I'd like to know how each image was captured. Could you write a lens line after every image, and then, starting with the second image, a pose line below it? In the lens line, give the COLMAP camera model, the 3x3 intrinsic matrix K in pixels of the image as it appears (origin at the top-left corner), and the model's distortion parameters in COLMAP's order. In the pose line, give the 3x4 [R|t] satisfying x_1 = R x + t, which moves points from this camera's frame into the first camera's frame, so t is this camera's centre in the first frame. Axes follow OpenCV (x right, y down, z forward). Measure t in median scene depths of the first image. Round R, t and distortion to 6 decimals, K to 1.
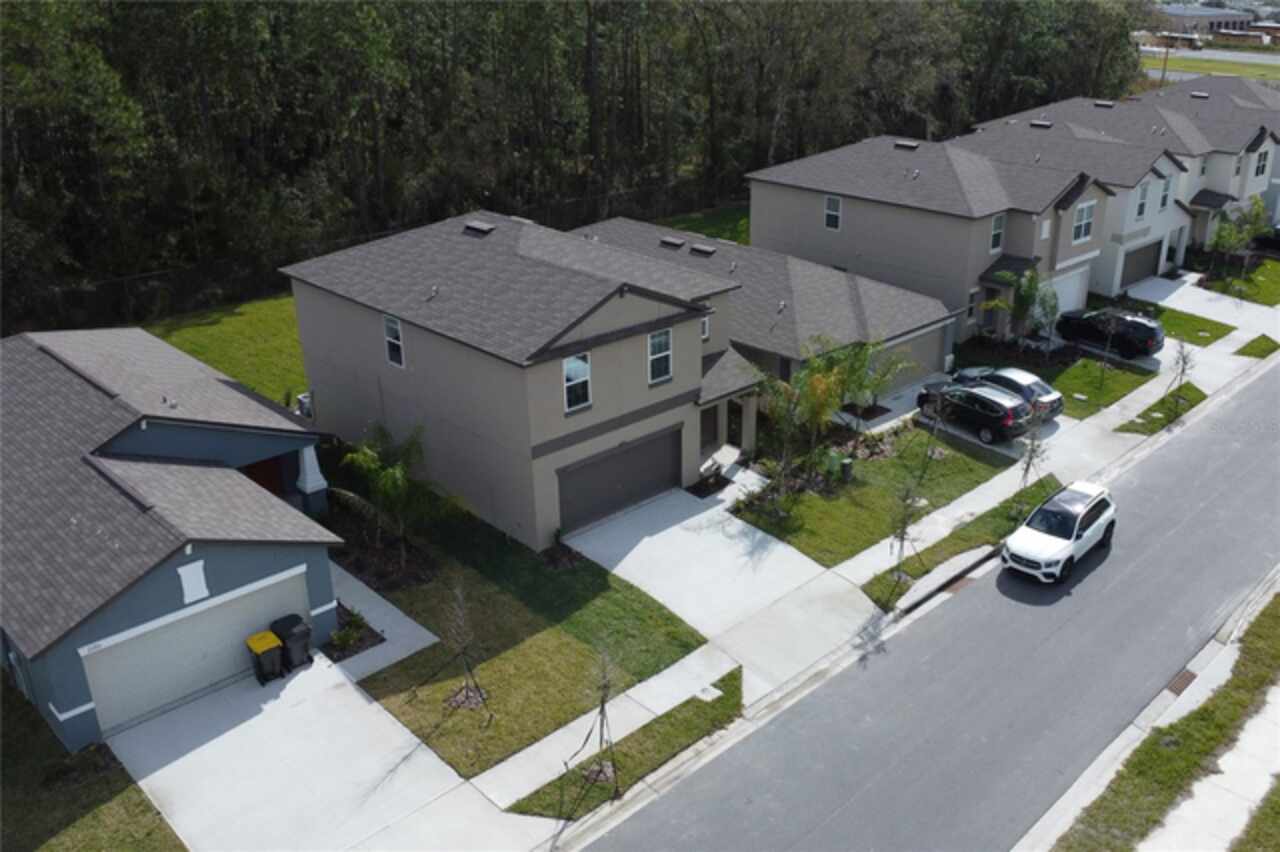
lens RADIAL K [[1091.5, 0, 750.0], [0, 1091.5, 426.7], [0, 0, 1]] dist [-0.014143, -0.035419]
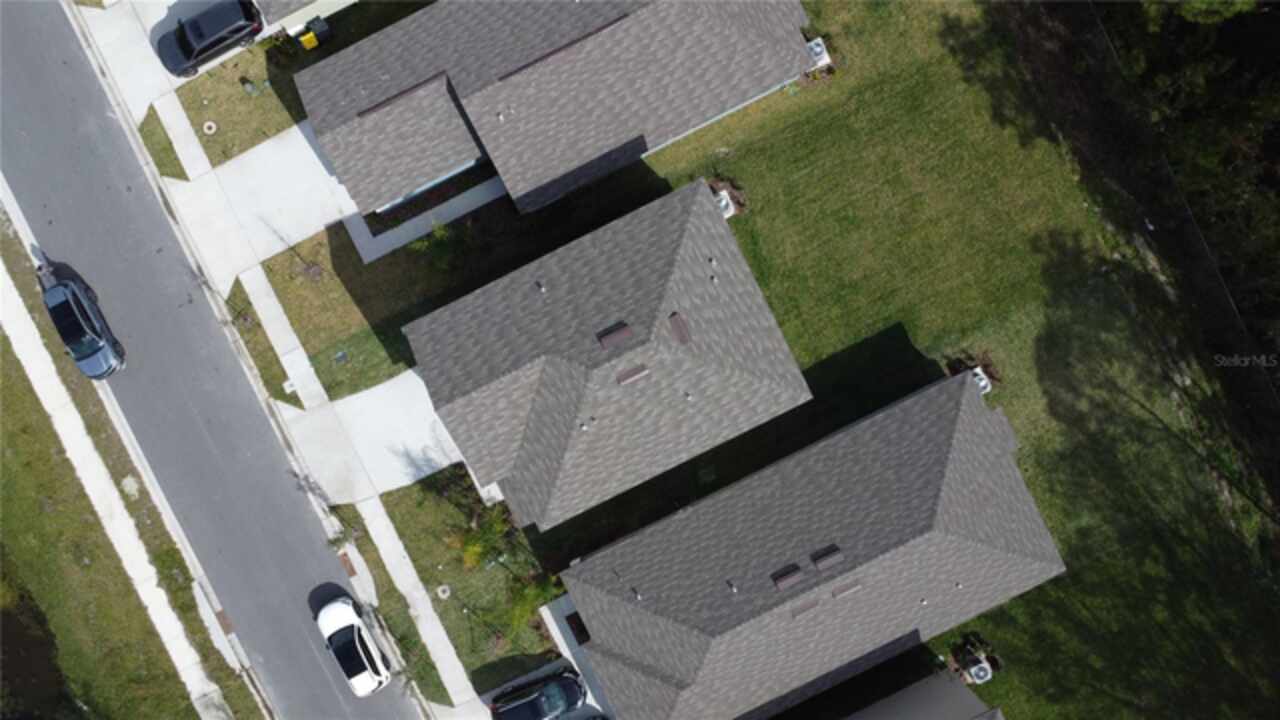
lens RADIAL K [[929.3, 0, 640.0], [0, 929.3, 360.0], [0, 0, 1]] dist [-0.033168, -0.004713]
pose [[-0.363899, 0.931420, 0.005790, -0.280636], [-0.368384, -0.149629, 0.917554, -1.318012], [0.855495, 0.331764, 0.397570, 0.742947]]
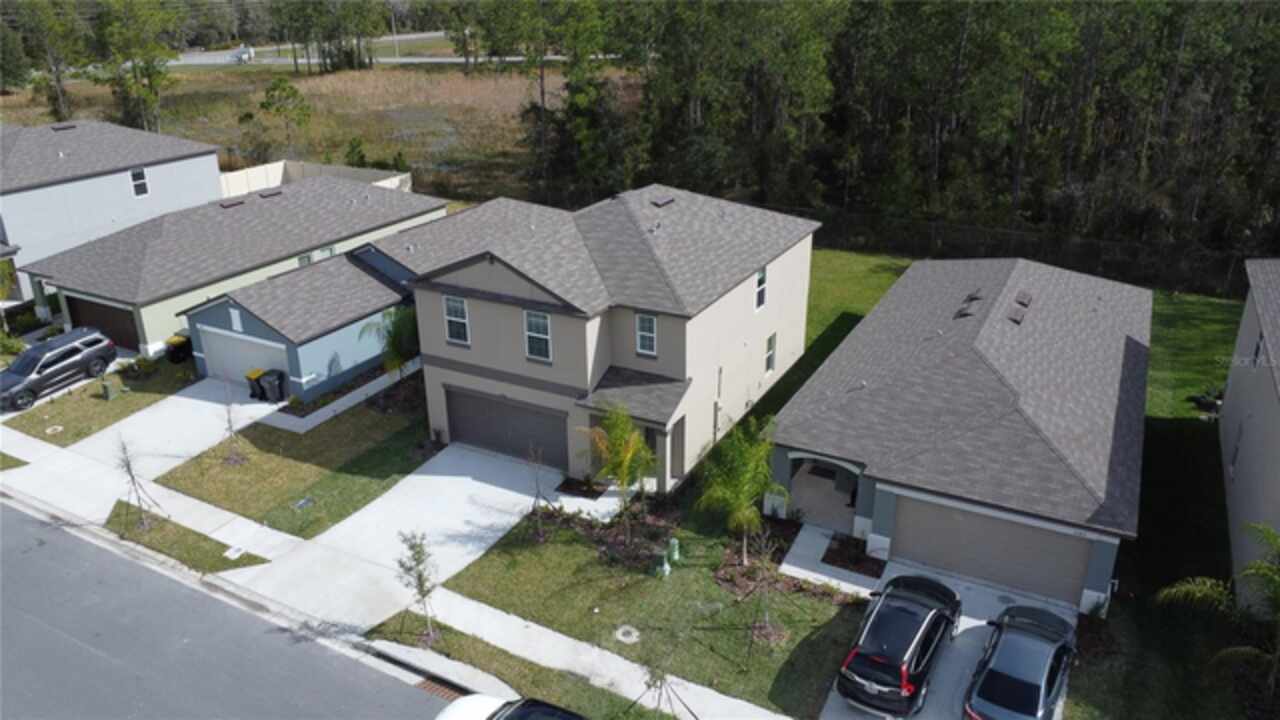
lens RADIAL K [[929.3, 0, 640.0], [0, 929.3, 360.0], [0, 0, 1]] dist [-0.033168, -0.004713]
pose [[0.242352, 0.354339, -0.903167, 0.808964], [-0.362261, 0.896639, 0.254570, -0.330309], [0.900018, 0.265487, 0.345665, 0.857670]]
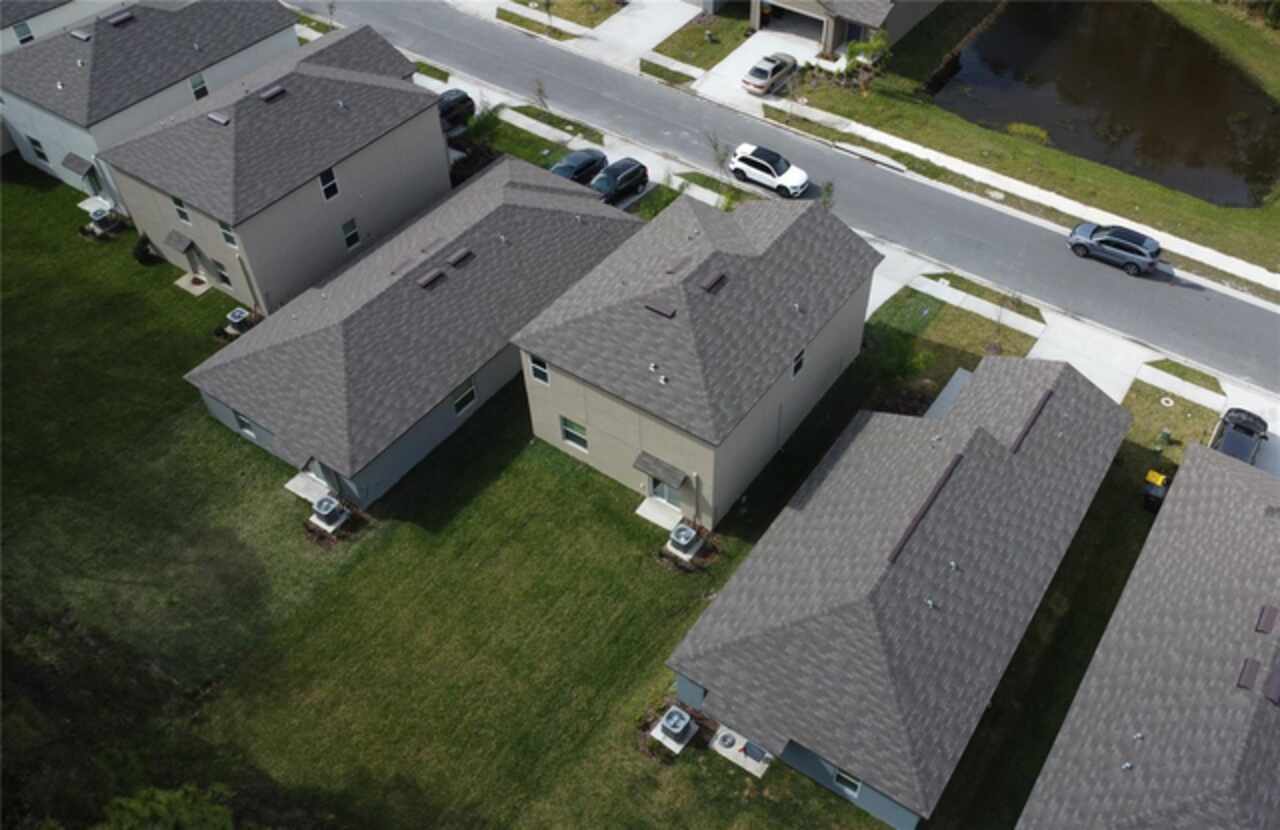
lens RADIAL K [[1068.2, 0, 728.5], [0, 1068.2, 415.5], [0, 0, 1]] dist [-0.017407, -0.003262]
pose [[-0.165753, -0.734403, 0.658163, -1.362529], [0.348982, 0.580527, 0.735663, -1.149864], [-0.922354, 0.351625, 0.160069, 0.992556]]
